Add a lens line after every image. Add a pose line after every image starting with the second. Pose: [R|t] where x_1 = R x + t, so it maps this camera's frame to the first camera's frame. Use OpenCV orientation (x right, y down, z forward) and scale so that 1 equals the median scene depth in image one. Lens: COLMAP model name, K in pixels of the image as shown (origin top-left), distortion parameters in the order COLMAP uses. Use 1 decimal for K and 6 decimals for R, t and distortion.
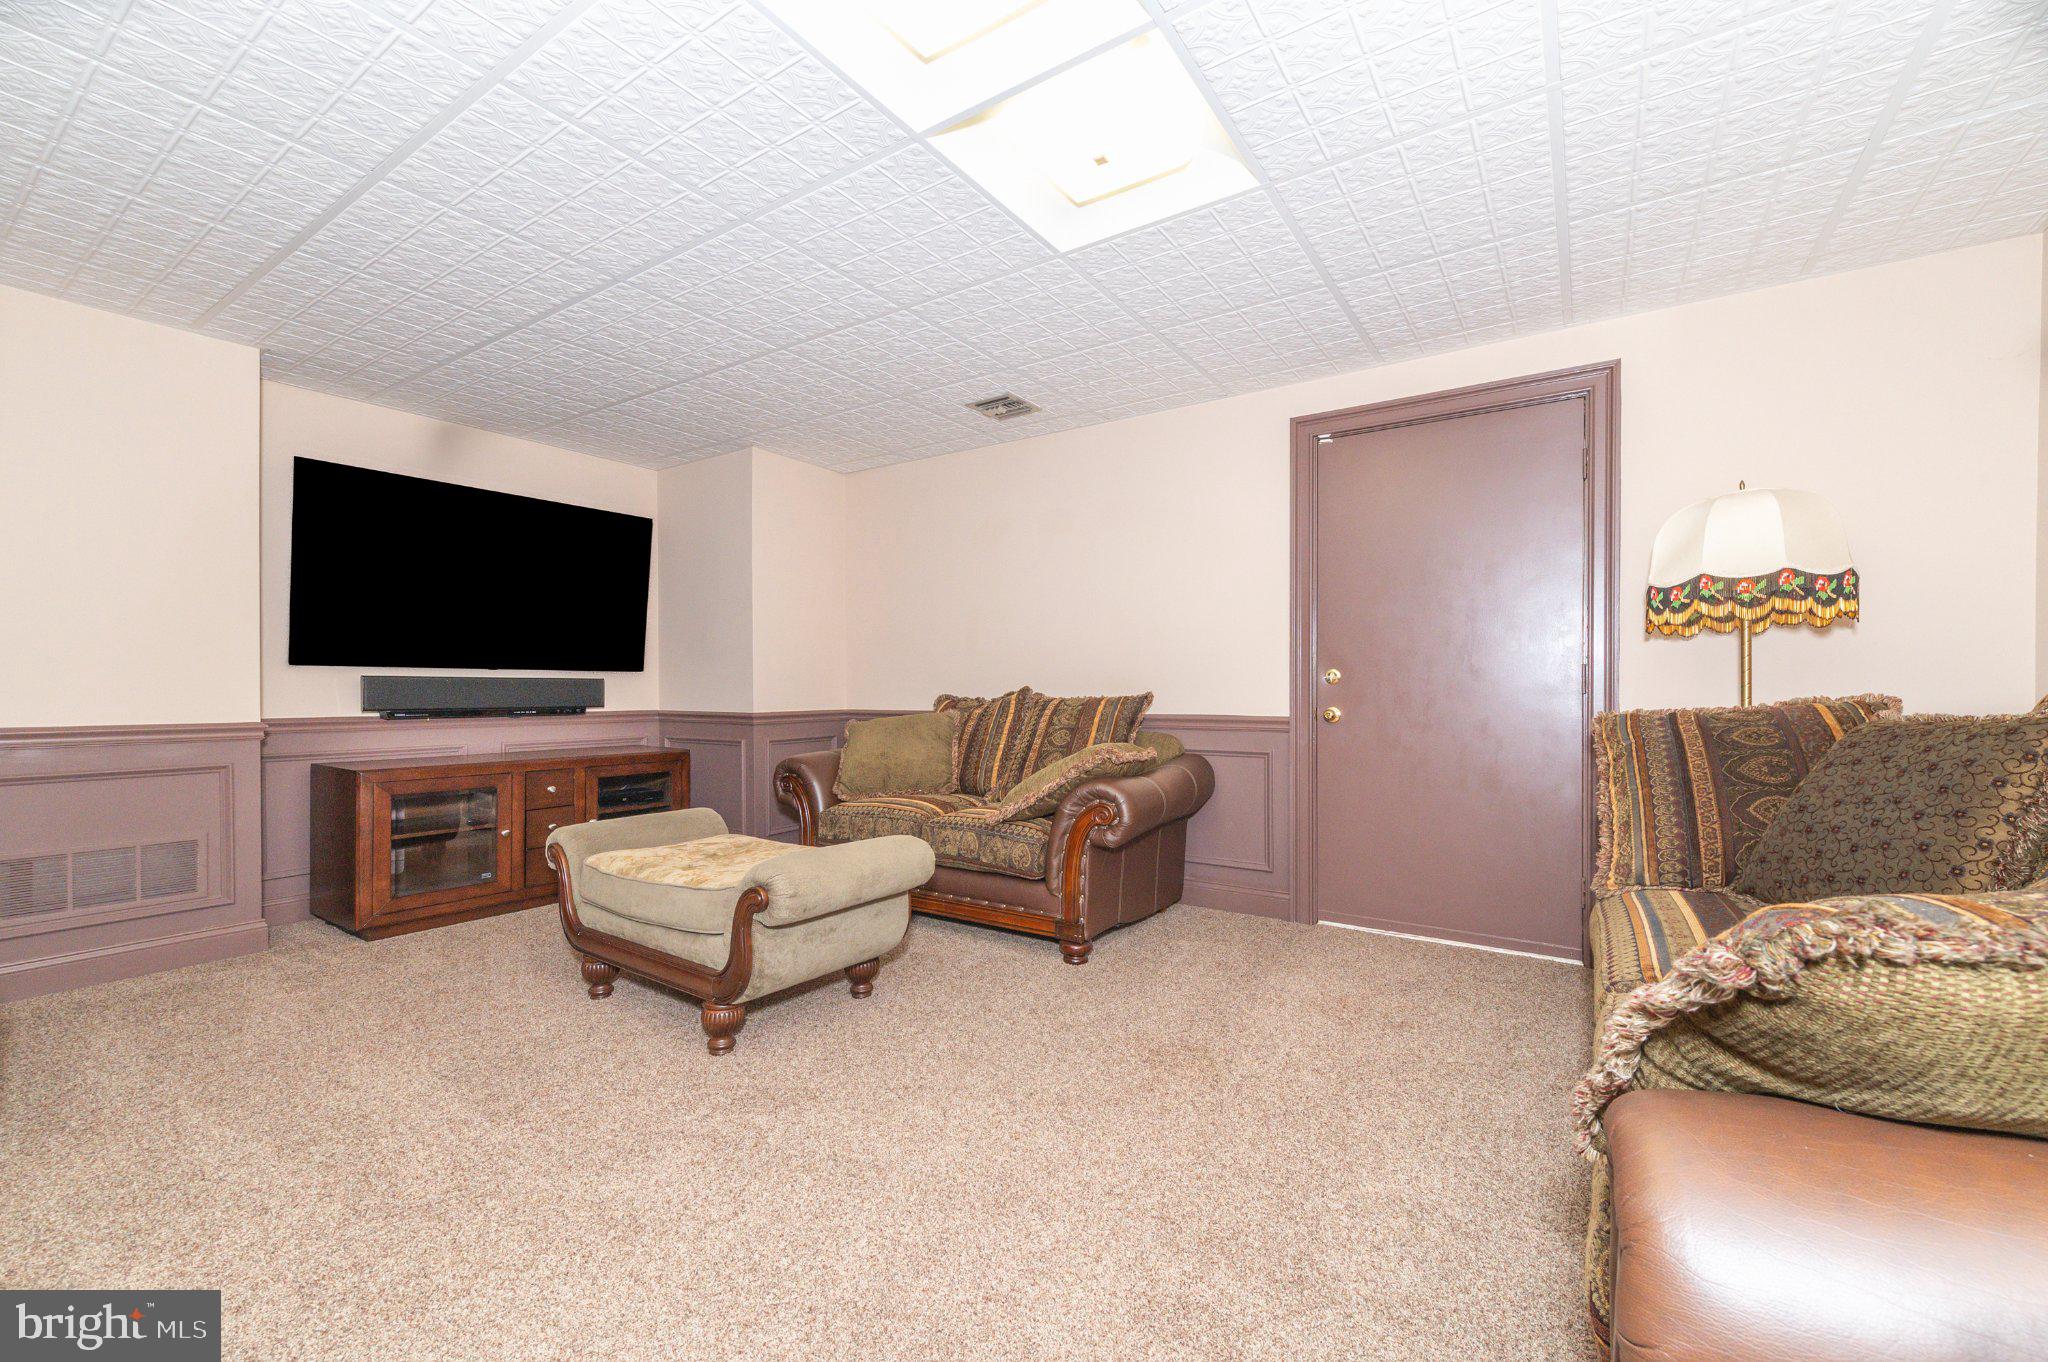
lens RADIAL K [[820.3, 0, 1036.4], [0, 820.3, 685.7], [0, 0, 1]] dist [0.009668, -0.004206]
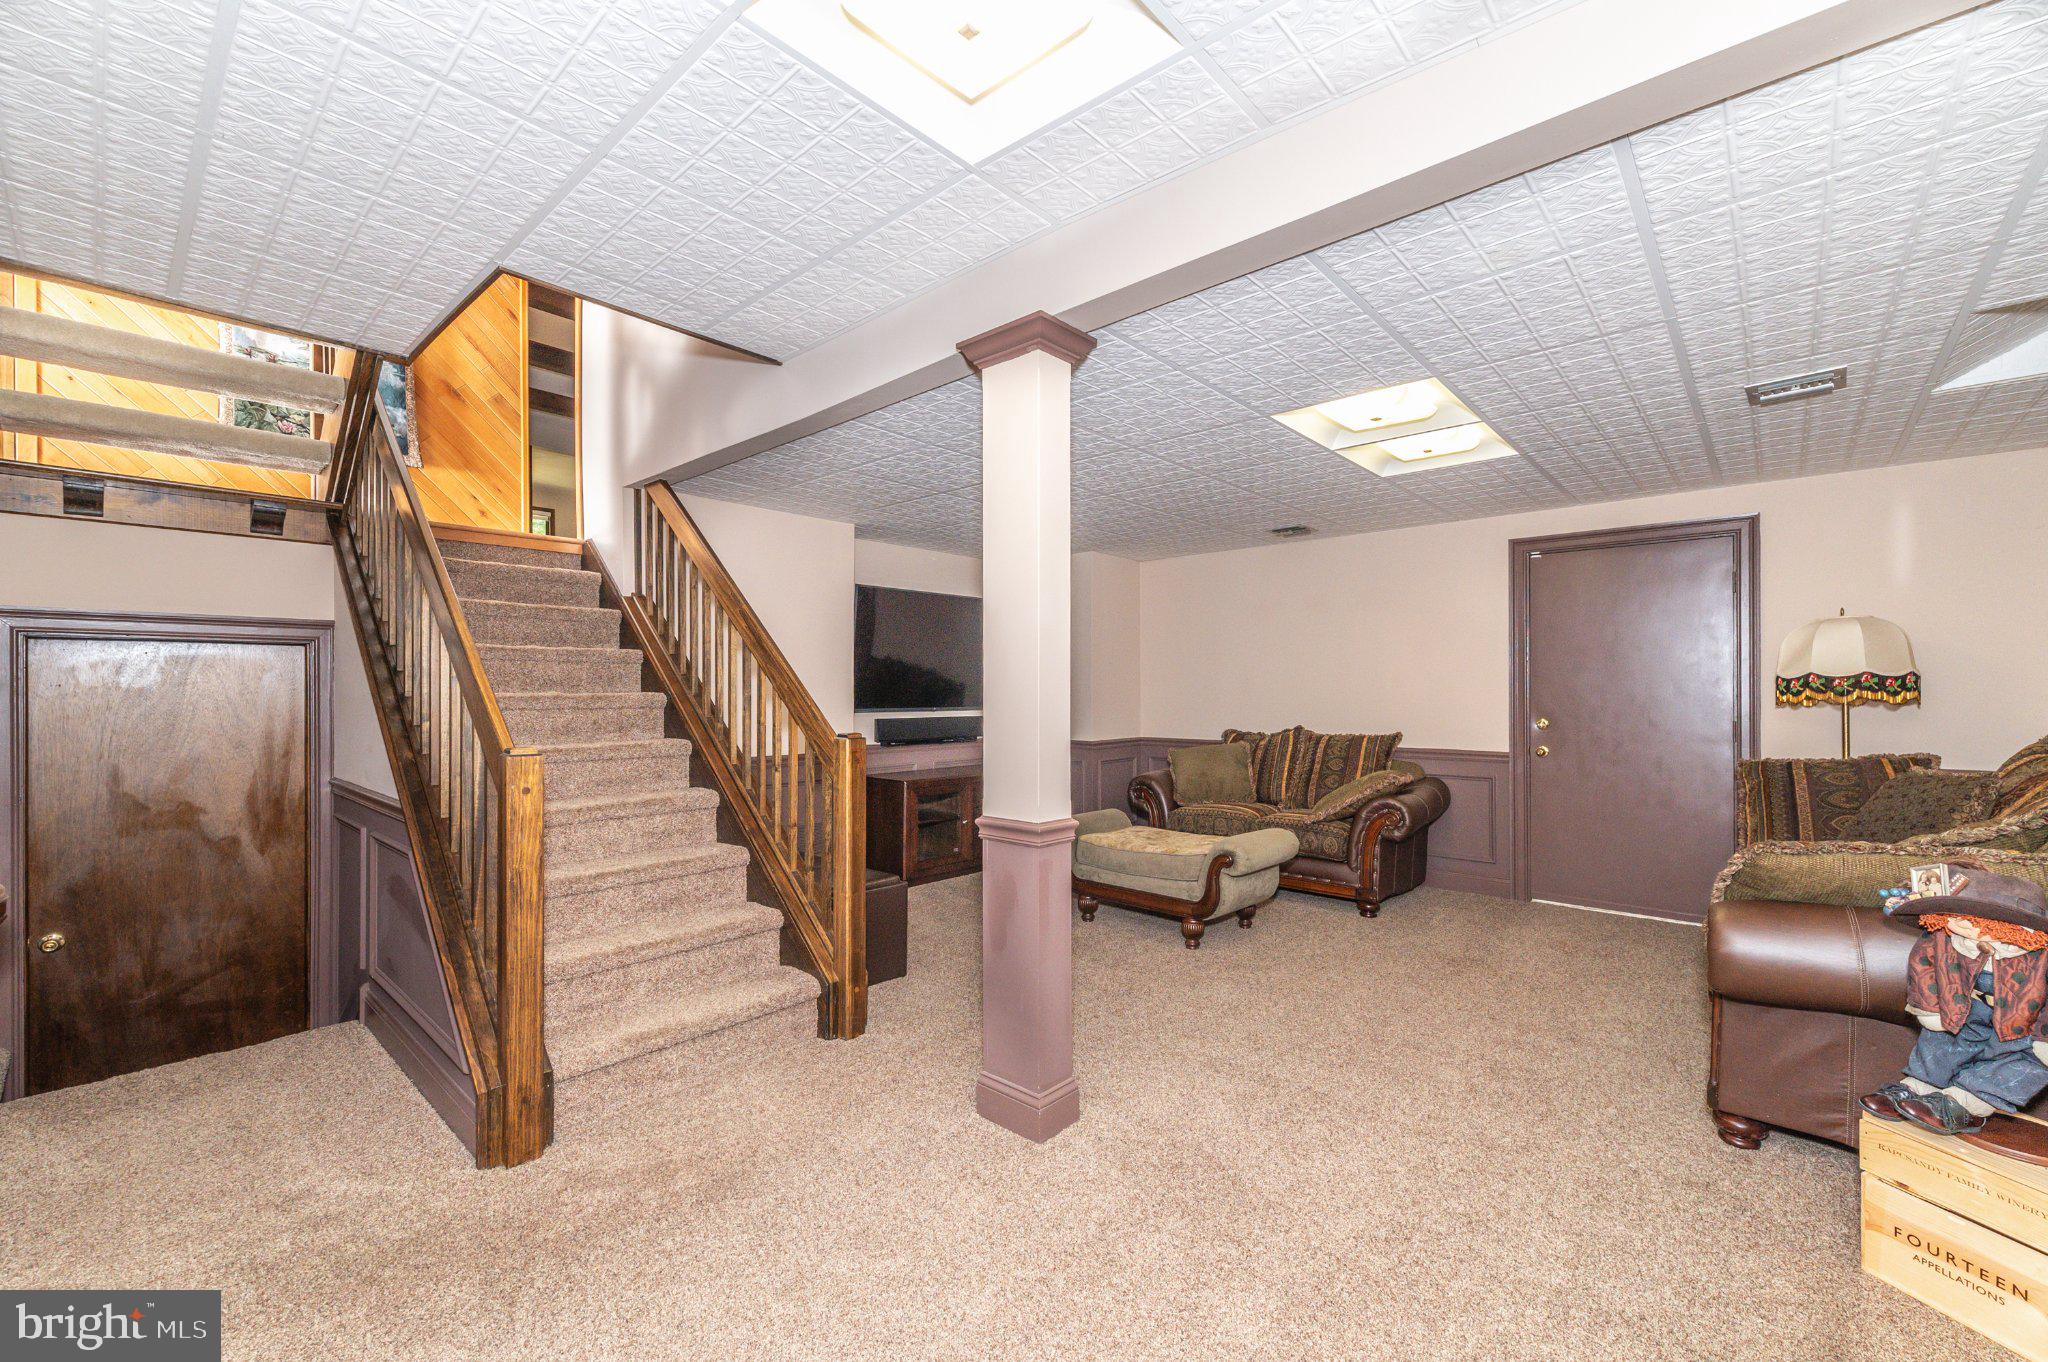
lens RADIAL K [[820.3, 0, 1069.8], [0, 820.3, 680.8], [0, 0, 1]] dist [0.009668, -0.004206]
pose [[0.993019, 0.002073, -0.117933, -0.319905], [-0.003662, 0.999905, -0.013258, -0.074259], [0.117894, 0.013597, 0.992933, -0.569834]]
